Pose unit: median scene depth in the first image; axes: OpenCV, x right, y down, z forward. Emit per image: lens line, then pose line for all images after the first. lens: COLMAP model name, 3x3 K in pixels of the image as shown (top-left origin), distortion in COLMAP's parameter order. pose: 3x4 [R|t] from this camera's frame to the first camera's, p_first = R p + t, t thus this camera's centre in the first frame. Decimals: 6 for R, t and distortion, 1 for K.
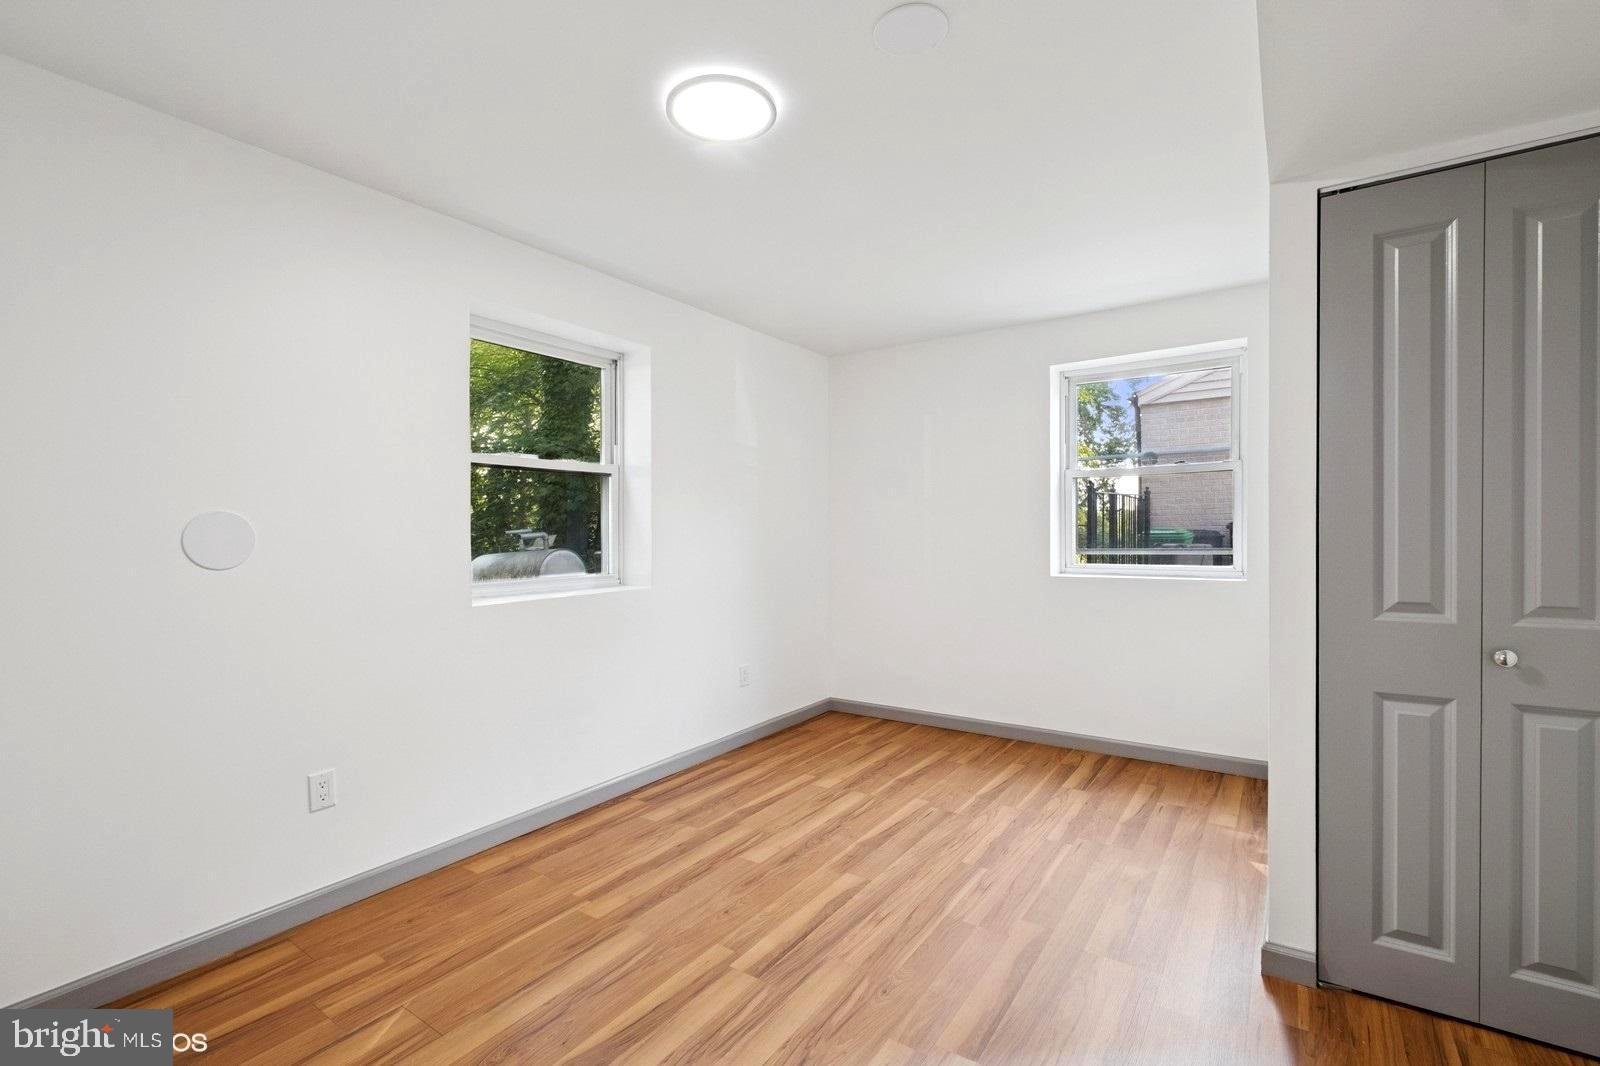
lens RADIAL K [[711.9, 0, 801.2], [0, 711.9, 533.2], [0, 0, 1]] dist [0.000608, -0.003204]
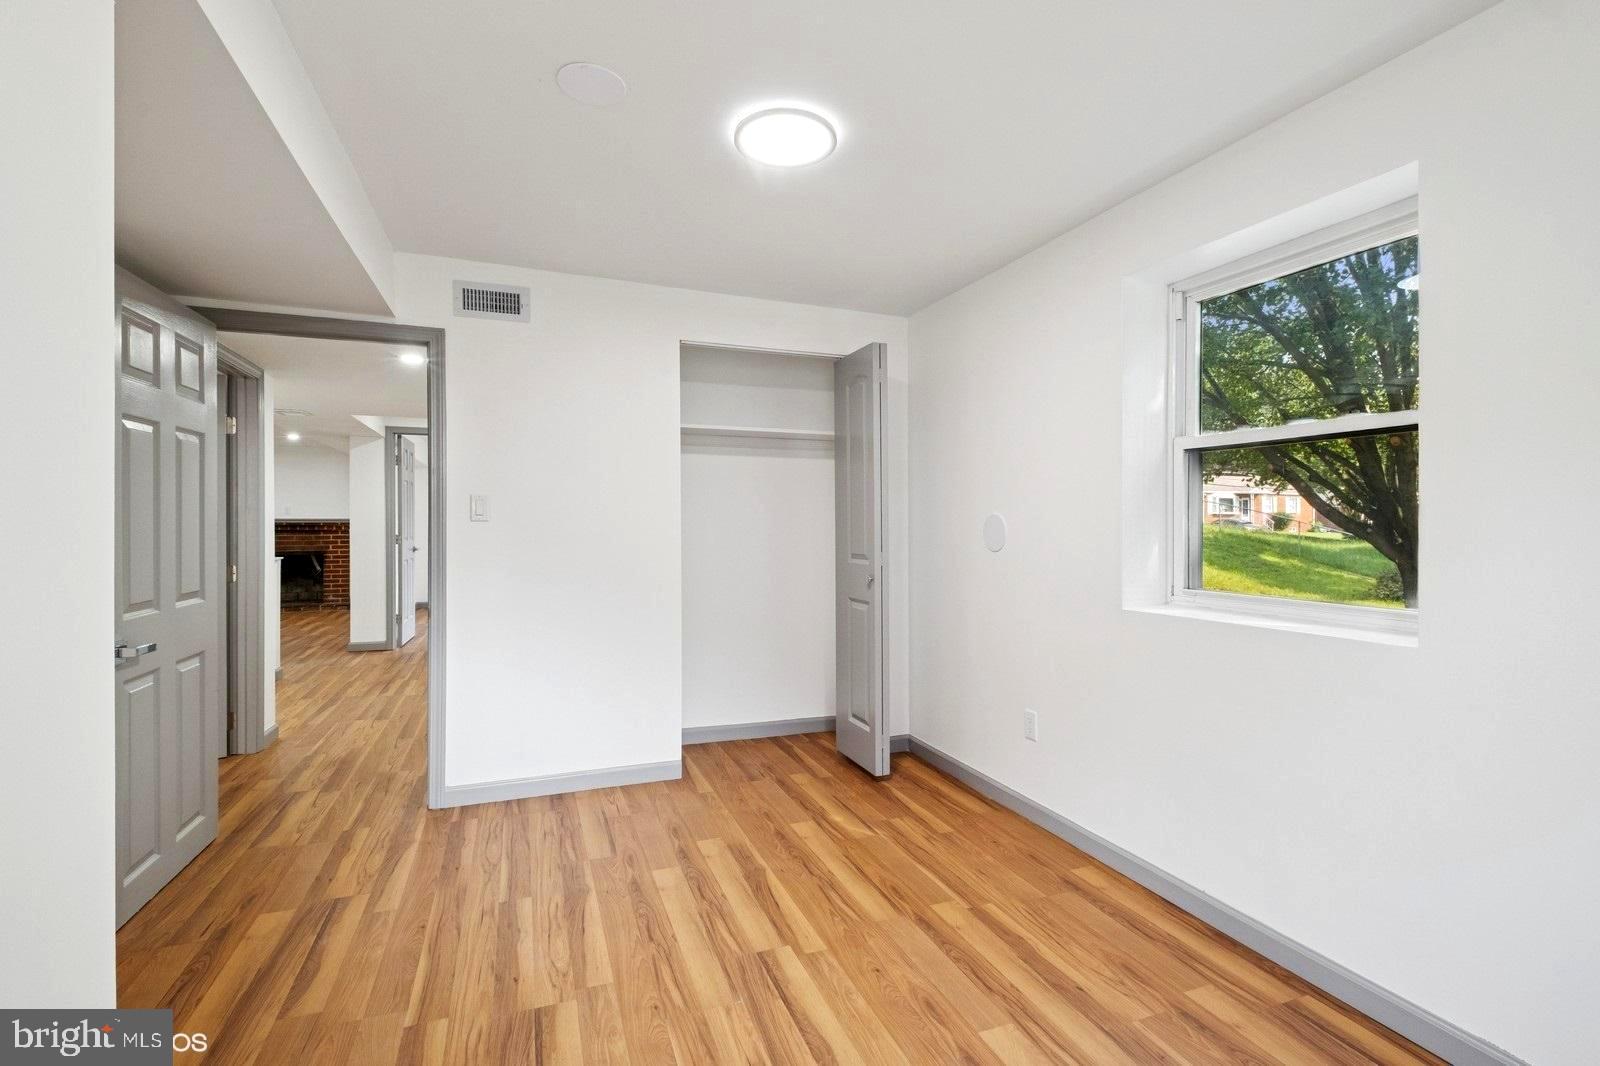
lens RADIAL K [[711.9, 0, 798.7], [0, 711.9, 537.6], [0, 0, 1]] dist [0.000608, -0.003204]
pose [[-0.564305, 0.022456, -0.825261, 0.702415], [0.003013, 0.999679, 0.025141, -0.022516], [0.825561, 0.011700, -0.564192, 1.499585]]
